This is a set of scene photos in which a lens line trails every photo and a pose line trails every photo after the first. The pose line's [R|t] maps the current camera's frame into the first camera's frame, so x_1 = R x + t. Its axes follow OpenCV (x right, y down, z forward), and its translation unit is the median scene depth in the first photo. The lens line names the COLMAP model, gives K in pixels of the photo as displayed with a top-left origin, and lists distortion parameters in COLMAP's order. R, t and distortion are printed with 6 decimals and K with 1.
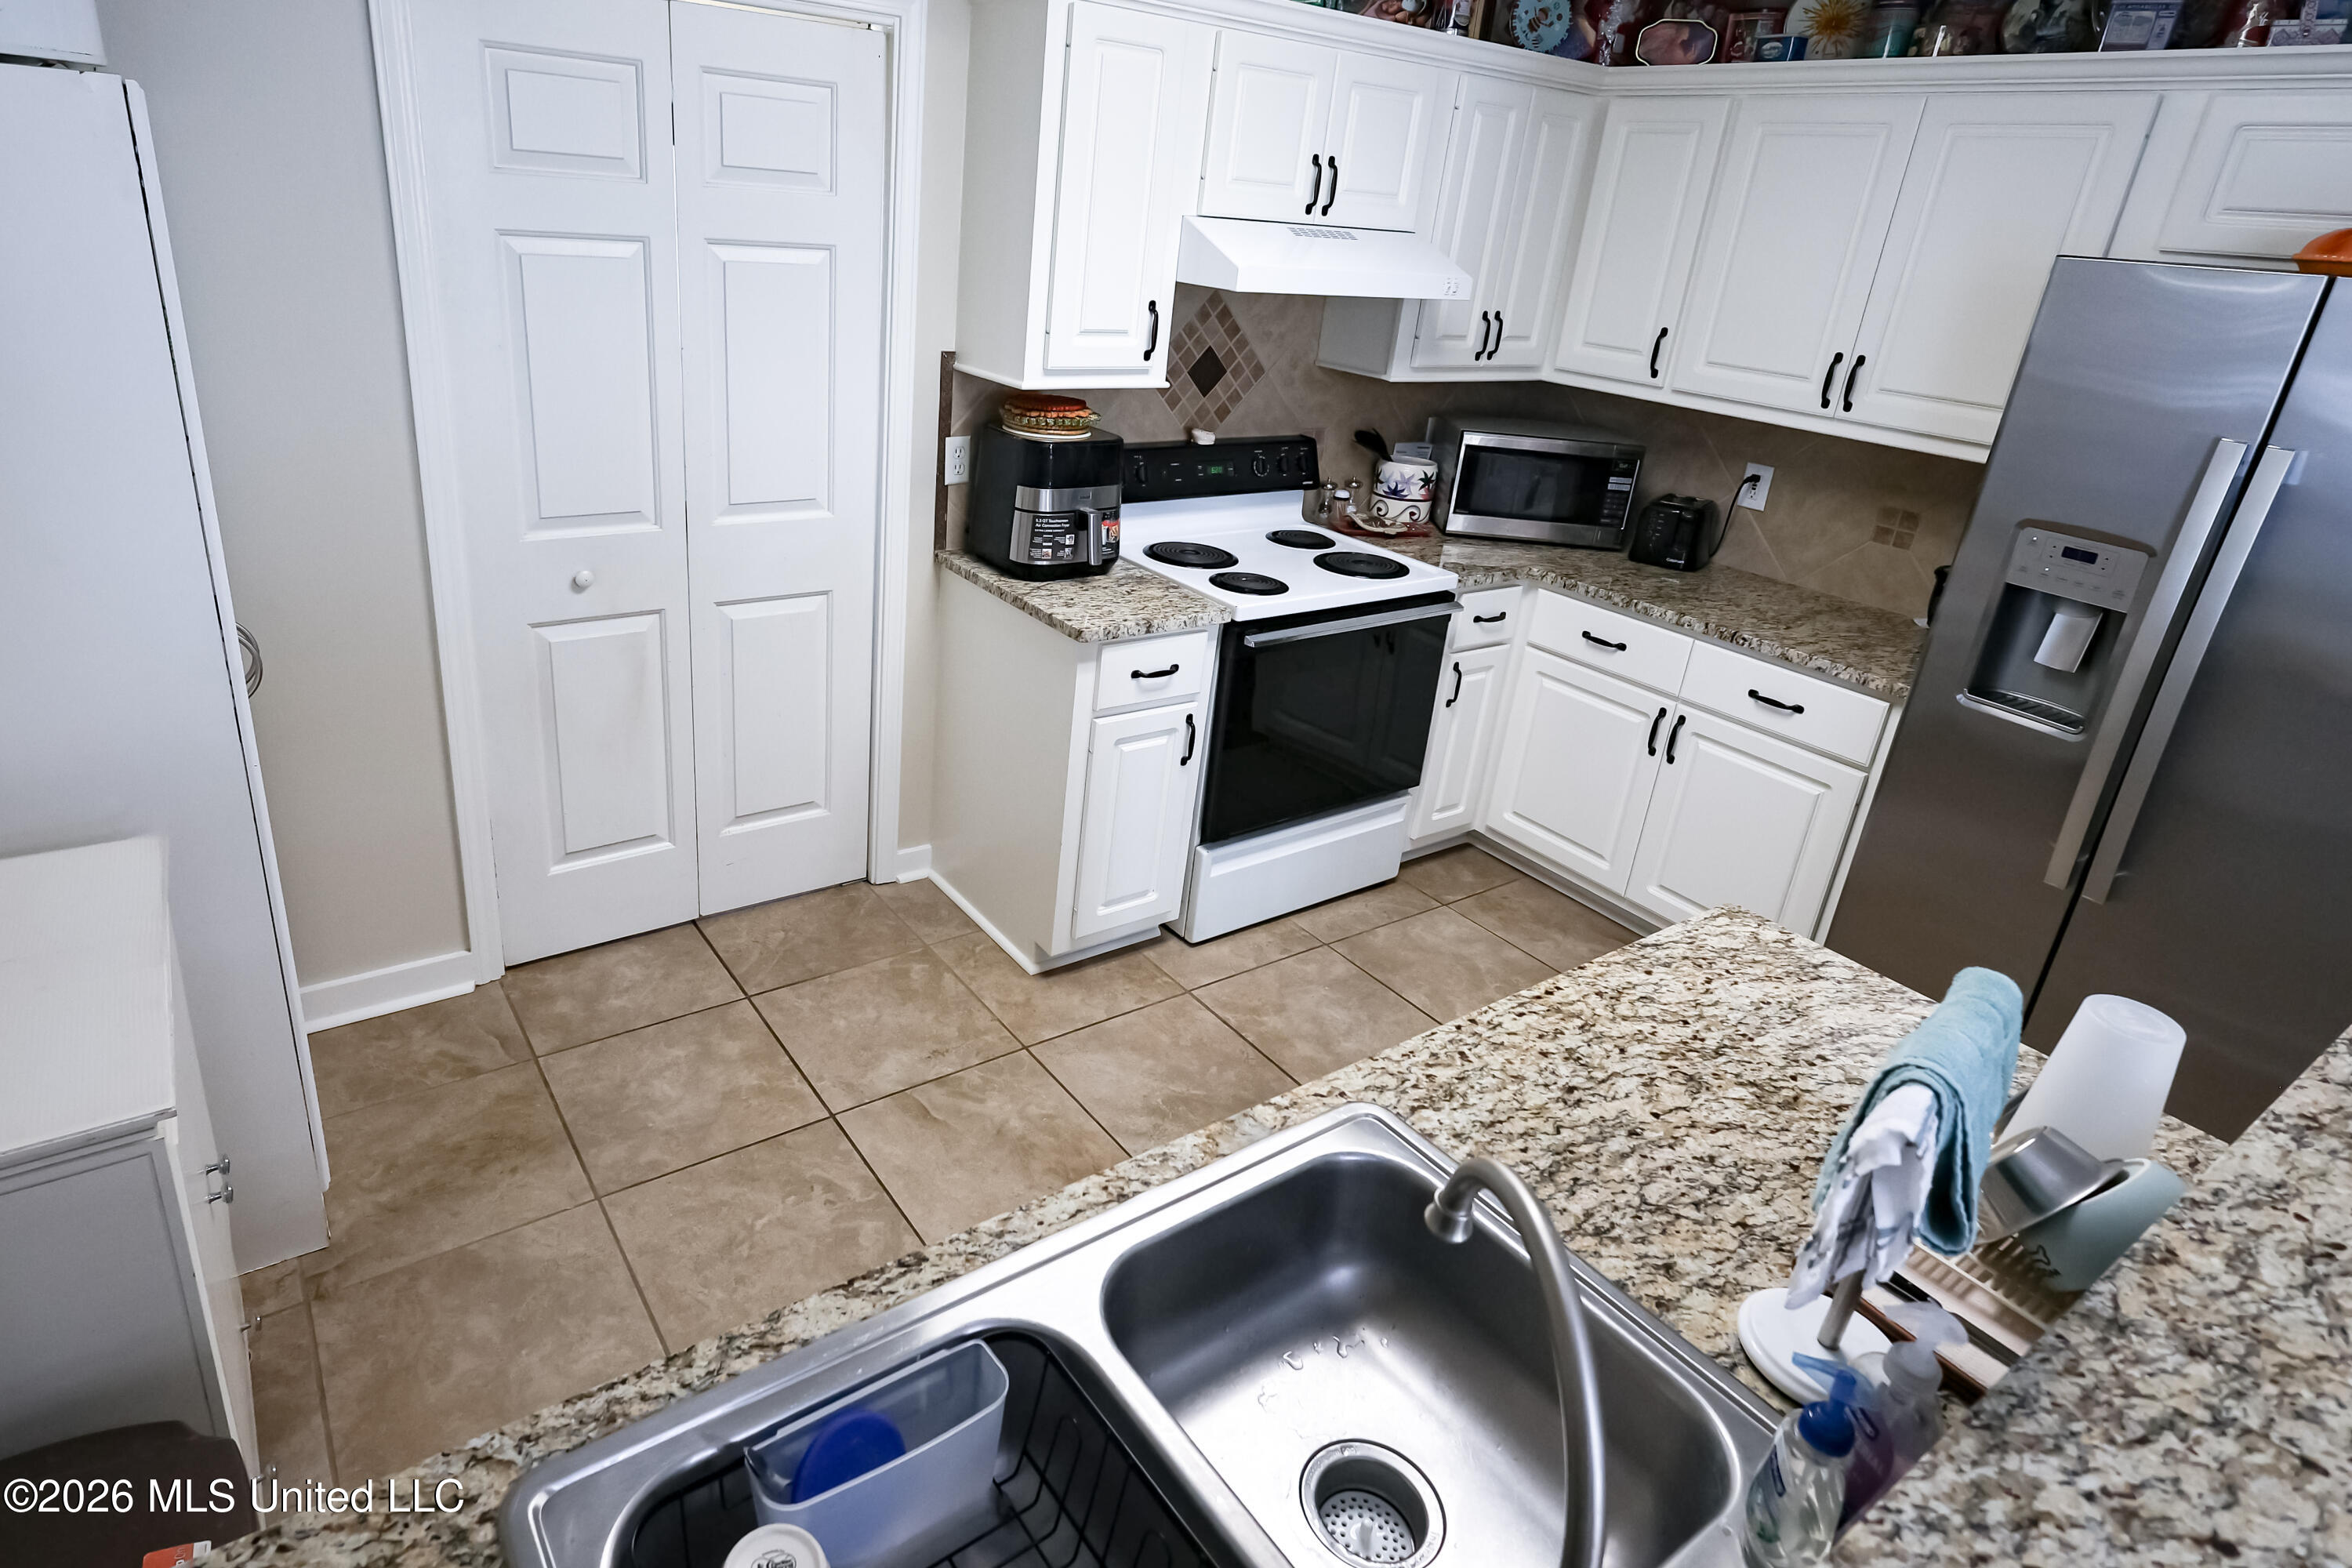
lens RADIAL K [[1292.6, 0, 1072.2], [0, 1292.6, 696.8], [0, 0, 1]] dist [0.001860, 0.000521]
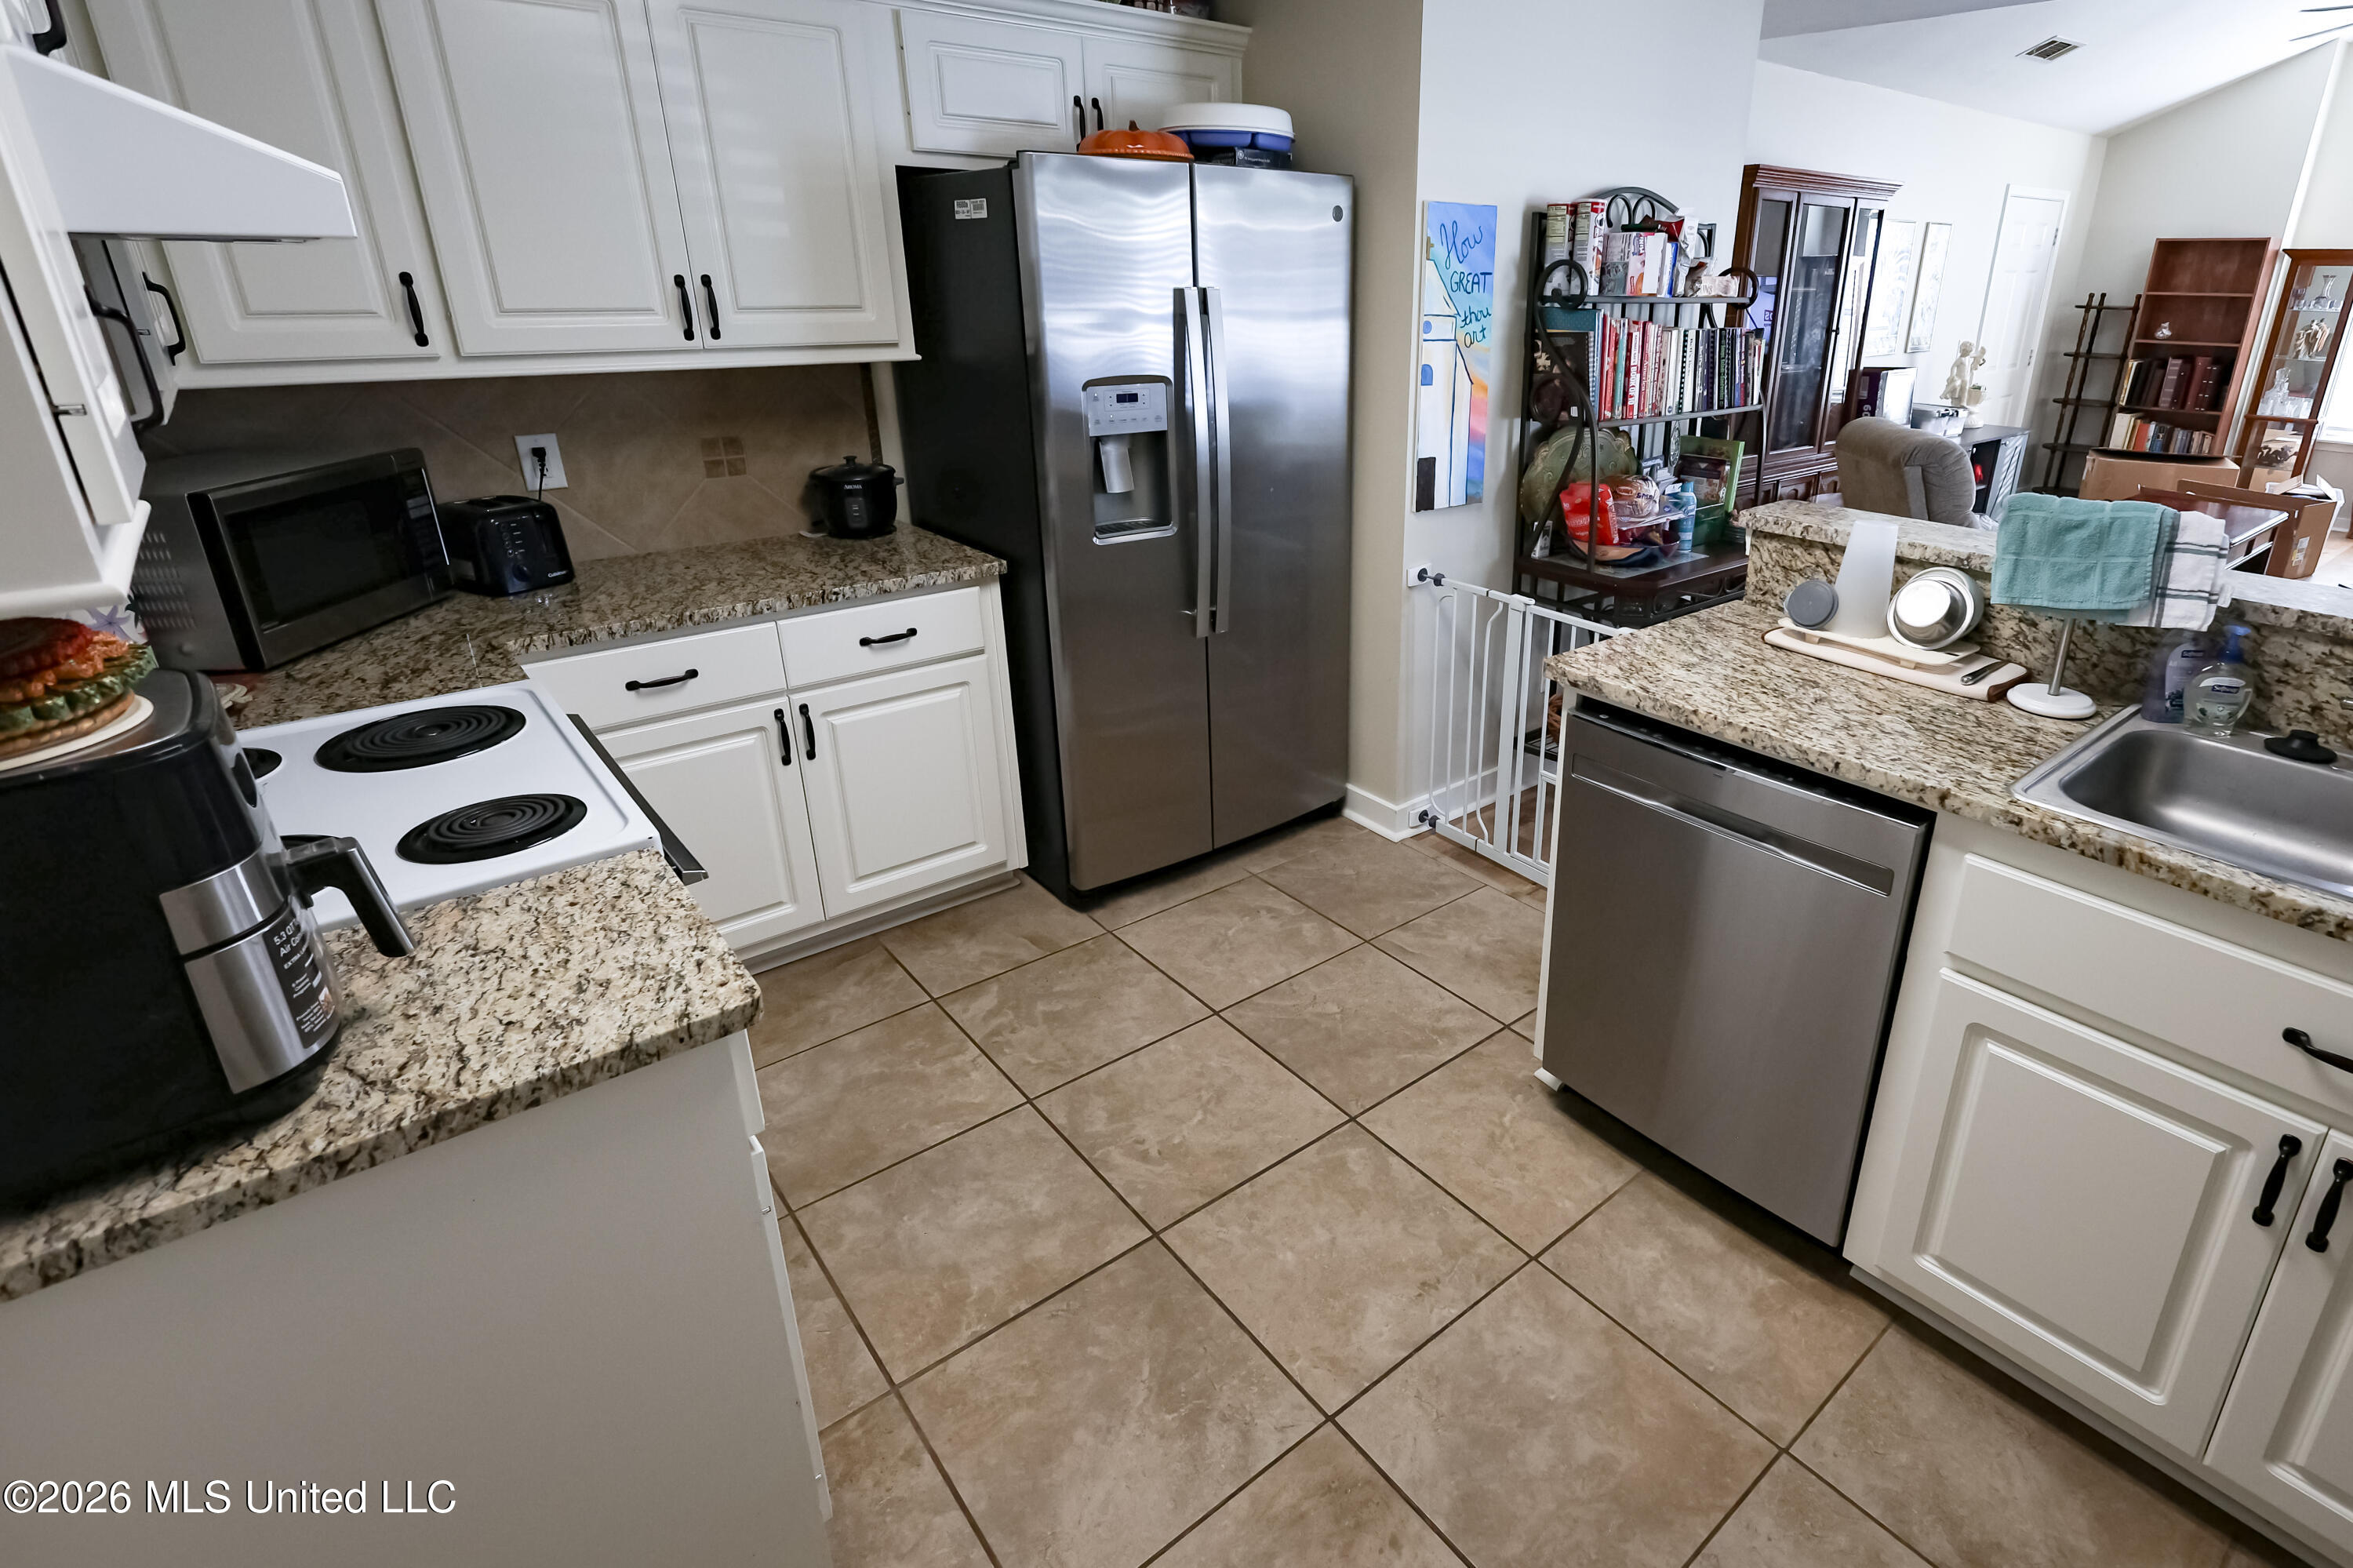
lens RADIAL K [[1176.9, 0, 1338.9], [0, 1176.9, 711.6], [0, 0, 1]] dist [0.002911, -0.001080]
pose [[-0.126437, -0.422668, 0.897421, -0.316561], [0.341066, 0.831004, 0.439439, -0.224758], [-0.931497, 0.361642, 0.039088, 0.679202]]
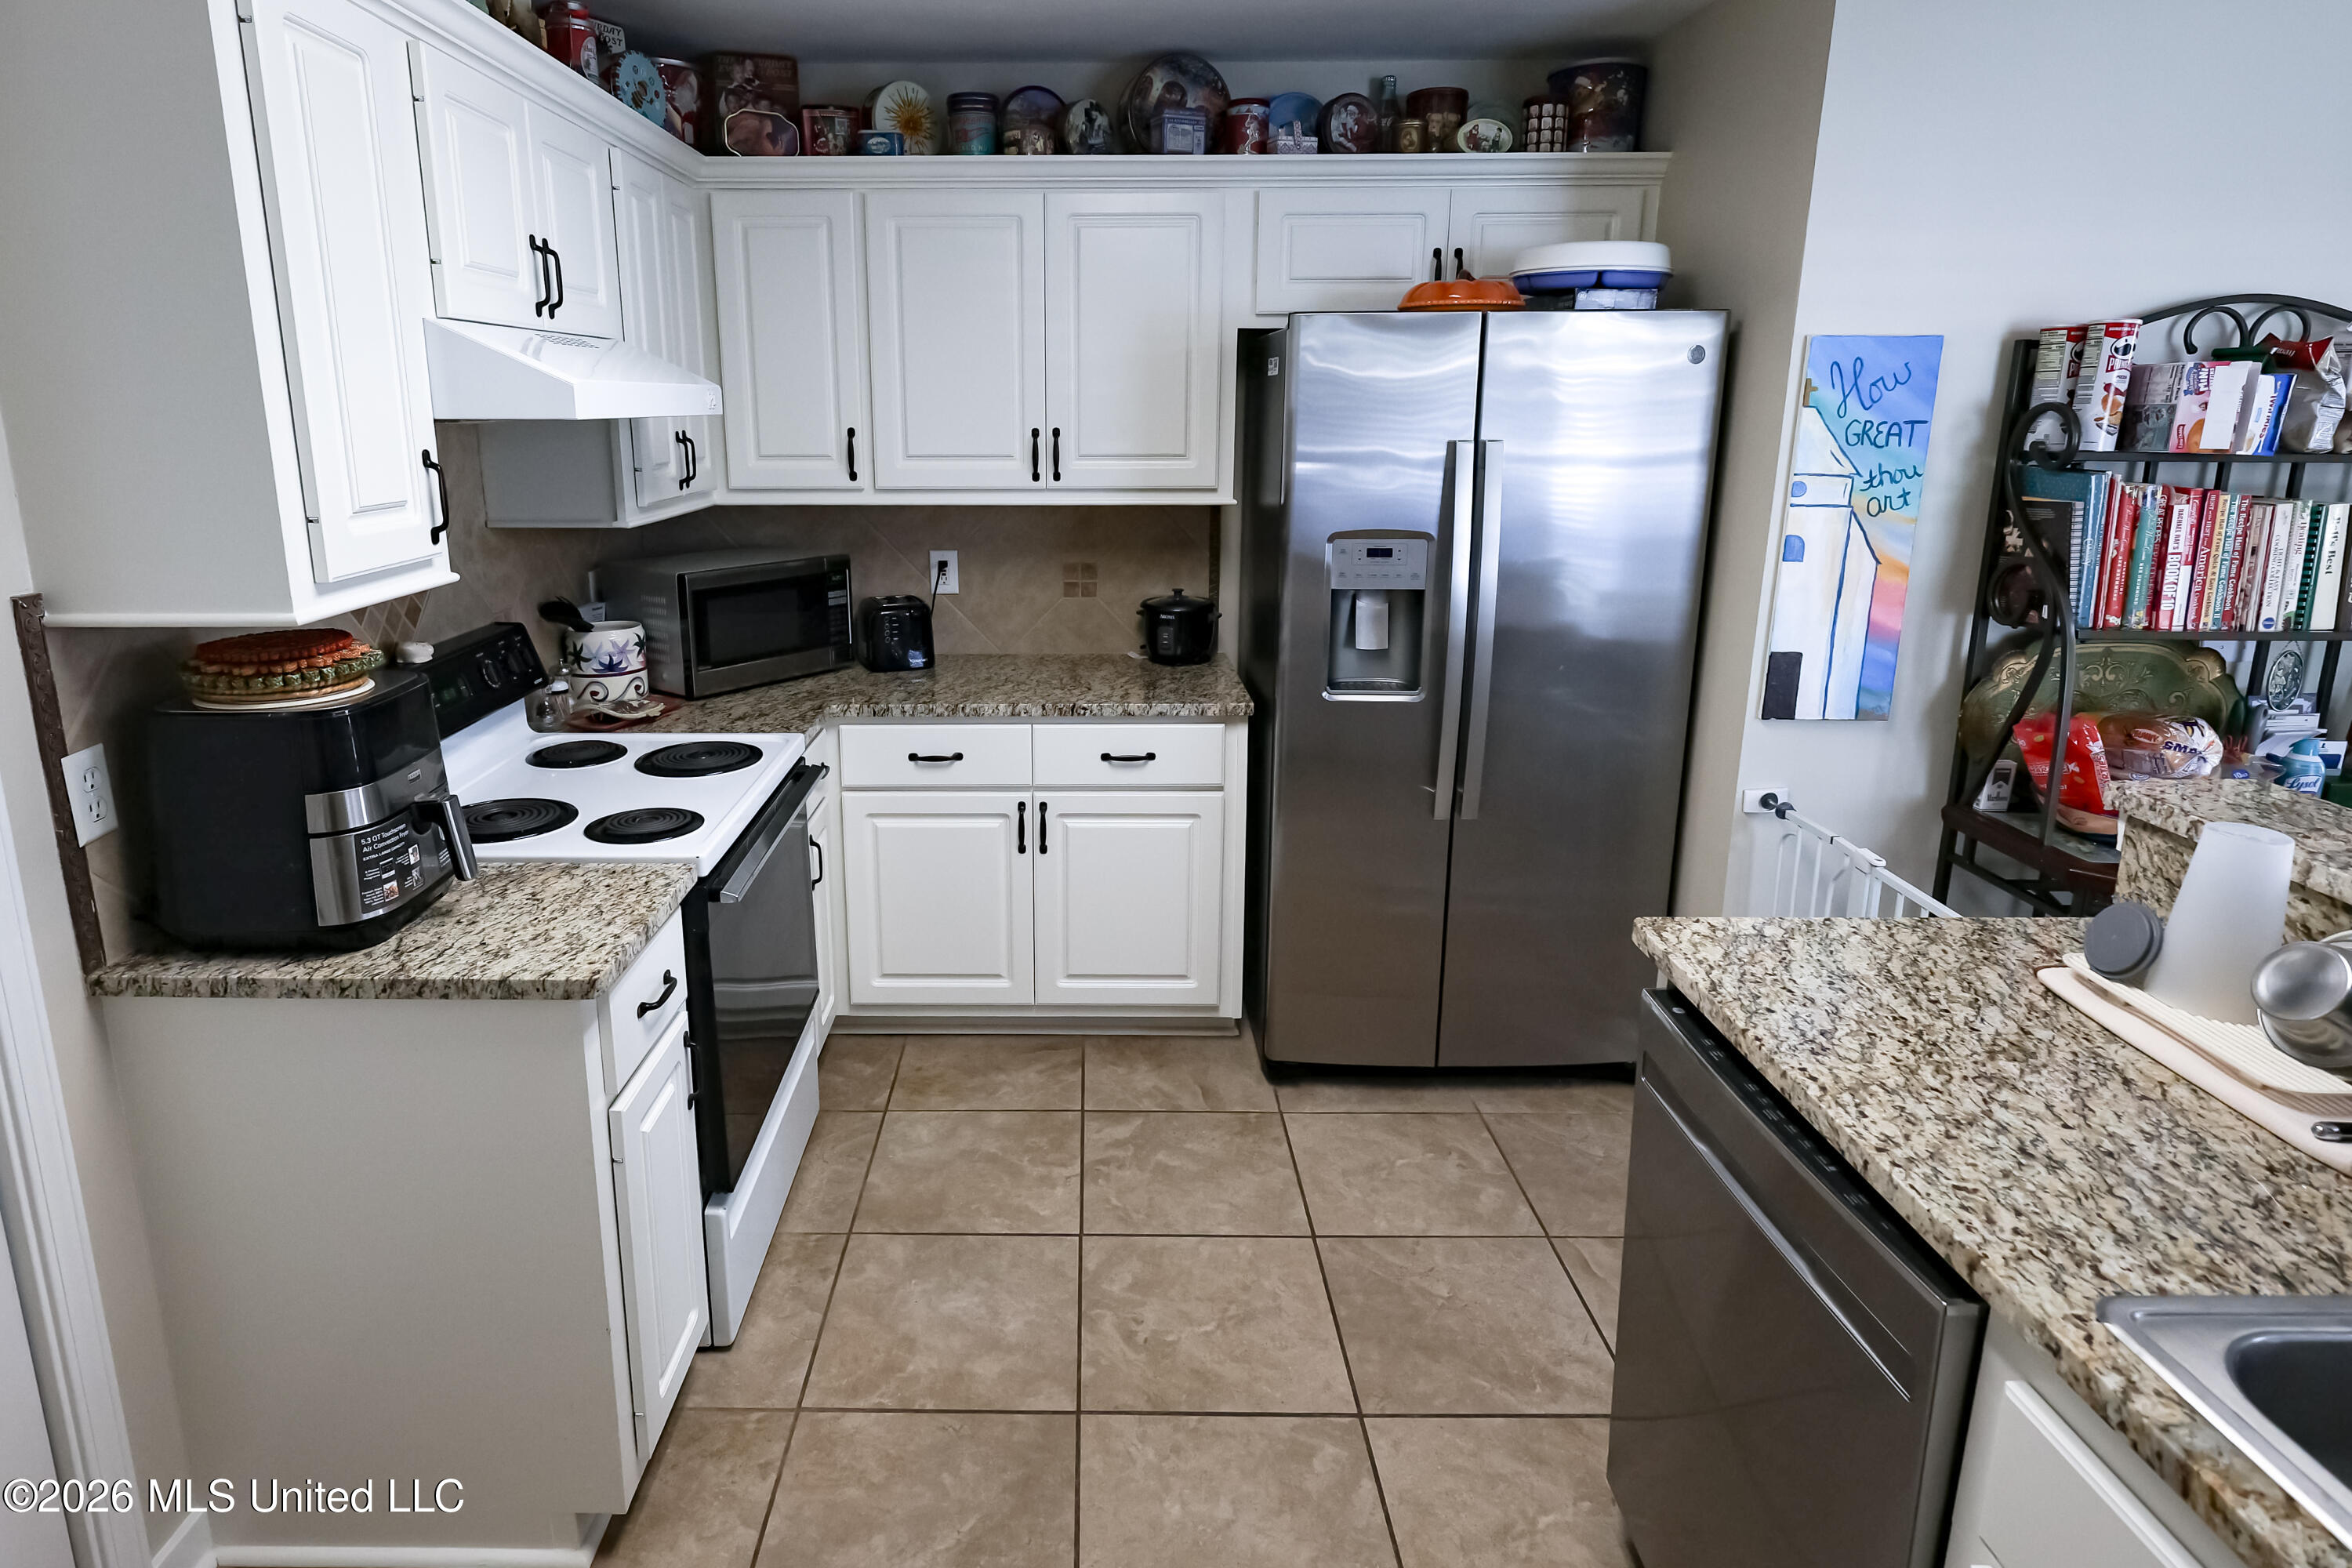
lens RADIAL K [[1292.6, 0, 1073.5], [0, 1292.6, 699.3], [0, 0, 1]] dist [0.001860, 0.000521]
pose [[0.567874, -0.262793, 0.780038, -0.269542], [0.343246, 0.936940, 0.065767, -0.122338], [-0.748132, 0.230398, 0.622266, 0.389527]]
